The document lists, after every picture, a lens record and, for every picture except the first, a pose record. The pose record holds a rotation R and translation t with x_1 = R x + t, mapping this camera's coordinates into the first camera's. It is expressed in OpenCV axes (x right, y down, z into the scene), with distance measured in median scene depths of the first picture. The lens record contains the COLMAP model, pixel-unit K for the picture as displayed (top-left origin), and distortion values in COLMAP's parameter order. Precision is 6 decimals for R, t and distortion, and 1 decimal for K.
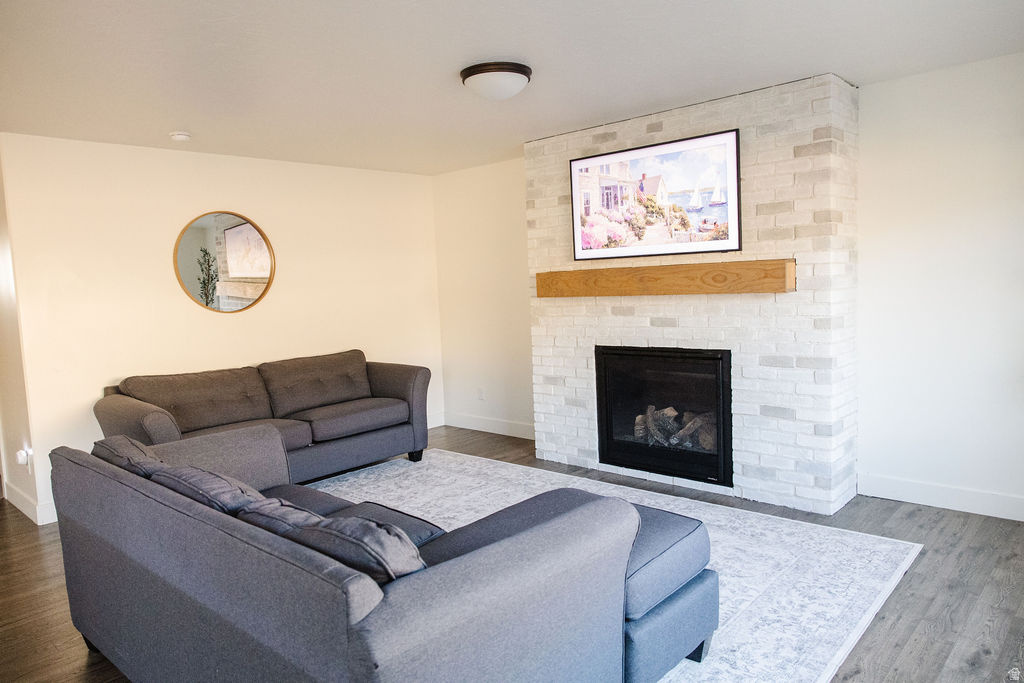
lens RADIAL K [[687.4, 0, 511.8], [0, 687.4, 342.0], [0, 0, 1]] dist [-0.004829, -0.001044]
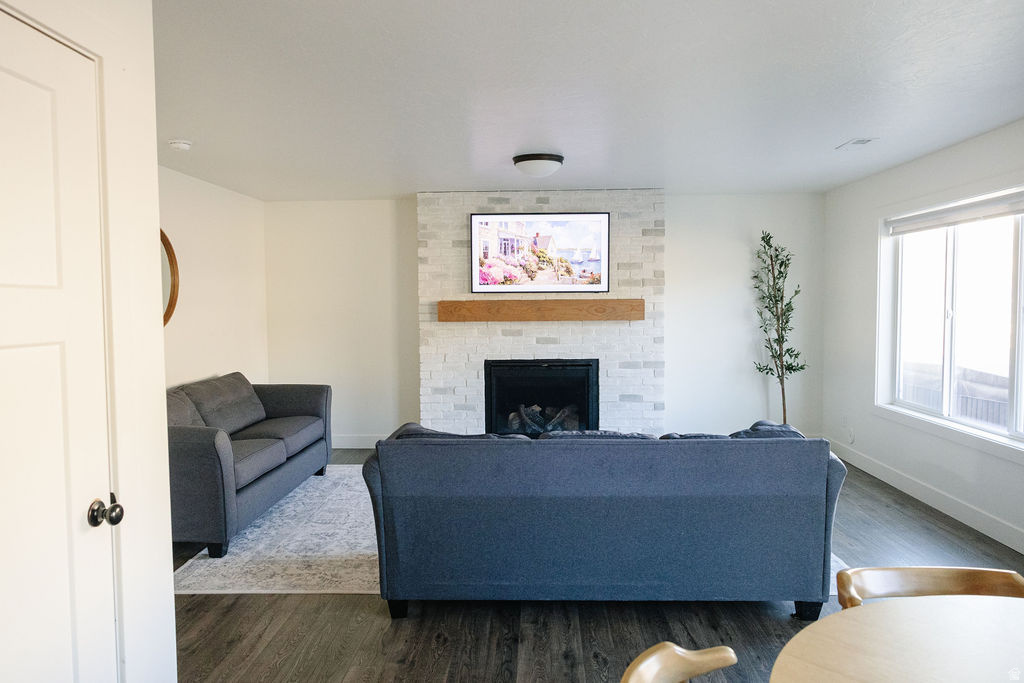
lens RADIAL K [[687.4, 0, 512.9], [0, 687.4, 342.2], [0, 0, 1]] dist [-0.004829, -0.001044]
pose [[0.755073, 0.002232, 0.655637, -0.729421], [0.033754, 0.998536, -0.042272, 0.029794], [-0.654771, 0.054048, 0.753892, 0.006111]]
